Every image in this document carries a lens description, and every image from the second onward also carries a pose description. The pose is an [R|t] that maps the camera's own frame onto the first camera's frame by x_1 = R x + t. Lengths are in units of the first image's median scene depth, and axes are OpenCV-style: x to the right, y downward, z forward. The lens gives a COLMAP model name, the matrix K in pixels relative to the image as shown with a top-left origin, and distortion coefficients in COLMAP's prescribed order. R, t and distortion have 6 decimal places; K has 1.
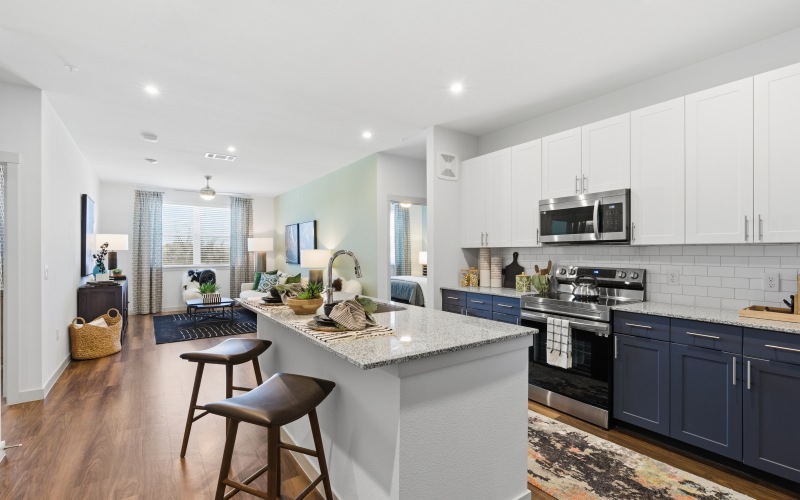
lens RADIAL K [[349.7, 0, 380.8], [0, 349.7, 252.1], [0, 0, 1]] dist [-0.000232, -0.000031]
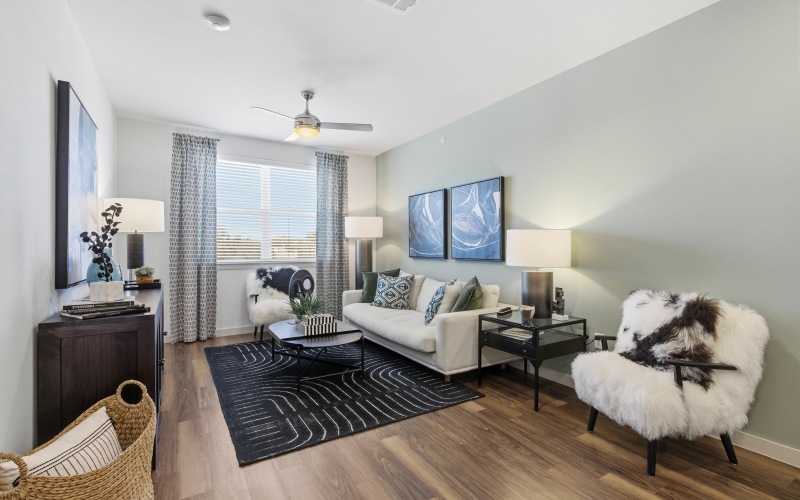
lens RADIAL K [[384.1, 0, 400.0], [0, 384.1, 250.0], [0, 0, 1]] dist [-0.000293, -0.000144]
pose [[0.998039, 0.002753, -0.062536, -0.291823], [-0.002112, 0.999945, 0.010316, 0.013739], [0.062561, -0.010164, 0.997989, 0.391136]]
